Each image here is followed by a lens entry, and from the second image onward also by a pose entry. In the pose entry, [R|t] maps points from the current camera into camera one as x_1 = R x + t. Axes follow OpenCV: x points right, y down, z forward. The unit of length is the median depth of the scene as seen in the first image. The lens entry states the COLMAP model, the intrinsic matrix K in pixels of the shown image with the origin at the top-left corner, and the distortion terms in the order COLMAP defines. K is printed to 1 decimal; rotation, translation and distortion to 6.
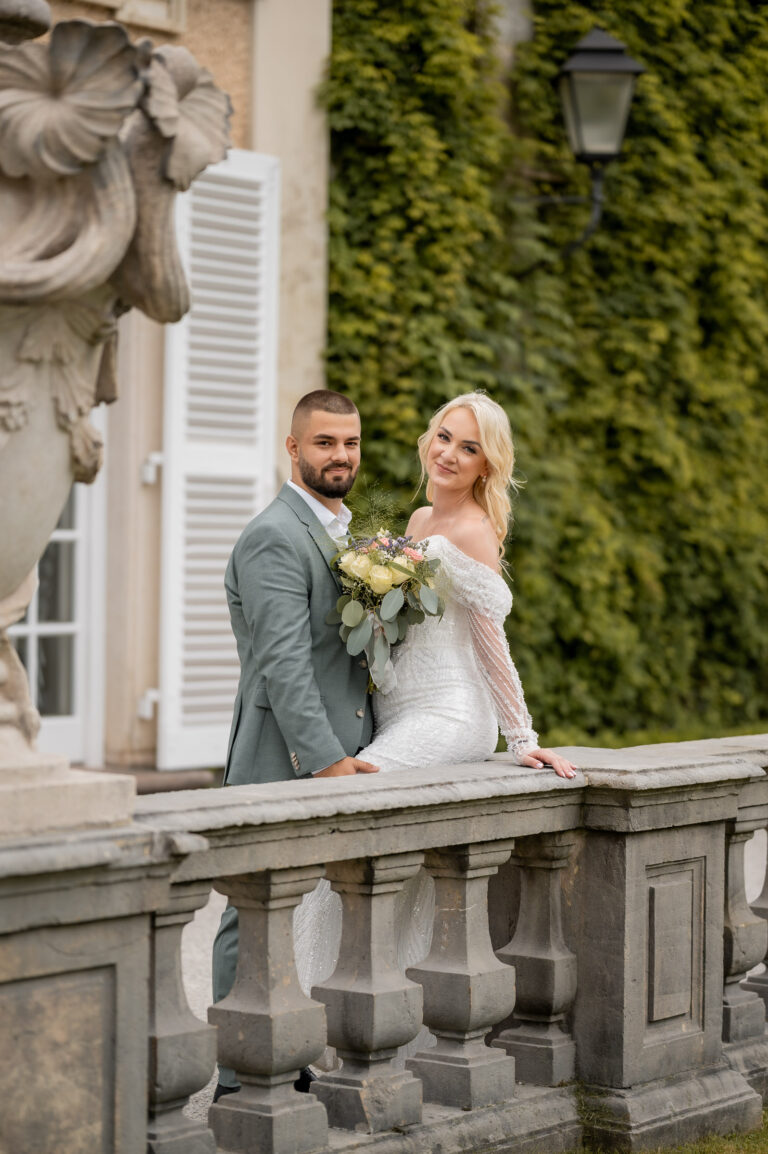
lens RADIAL K [[2901.5, 0, 382.7], [0, 2901.5, 577.1], [0, 0, 1]] dist [-0.002990, 0.000000]
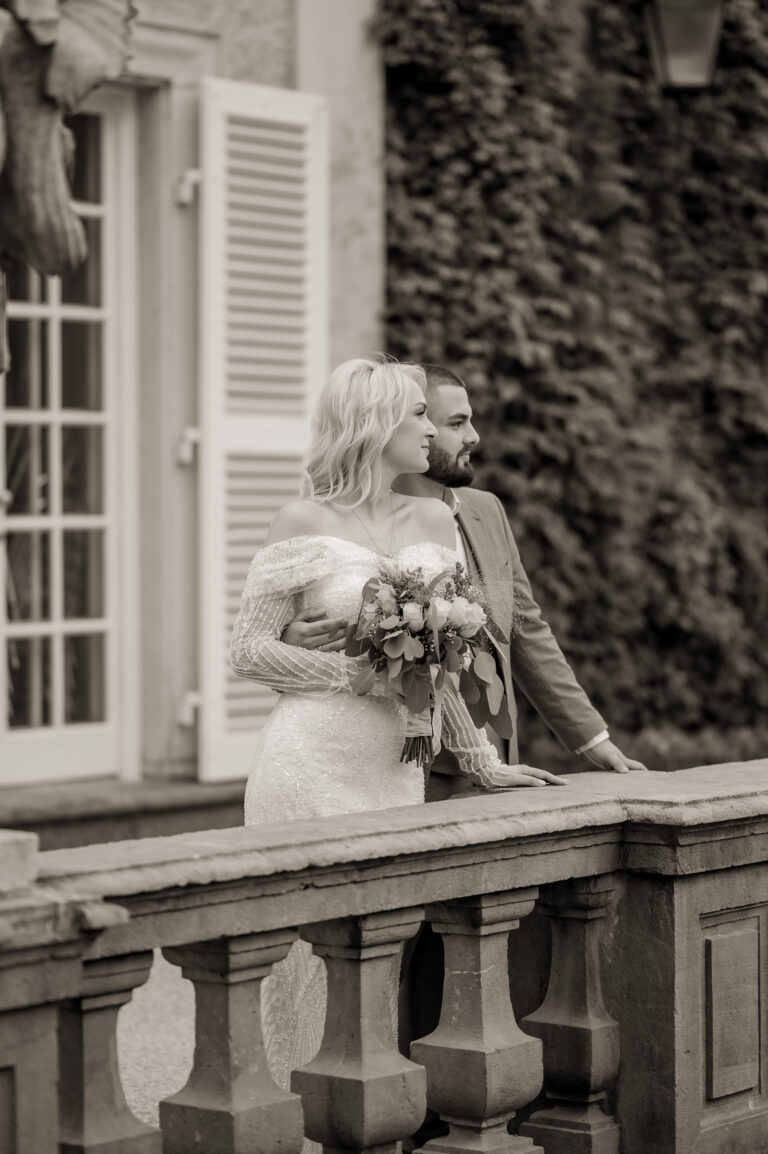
lens RADIAL K [[2901.5, 0, 452.0], [0, 2901.5, 520.7], [0, 0, 1]] dist [-0.002990, 0.000000]
pose [[0.999167, -0.017487, -0.036871, 0.051213], [0.017220, 0.999823, -0.007540, -0.009052], [0.036997, 0.006898, 0.999292, 0.155817]]
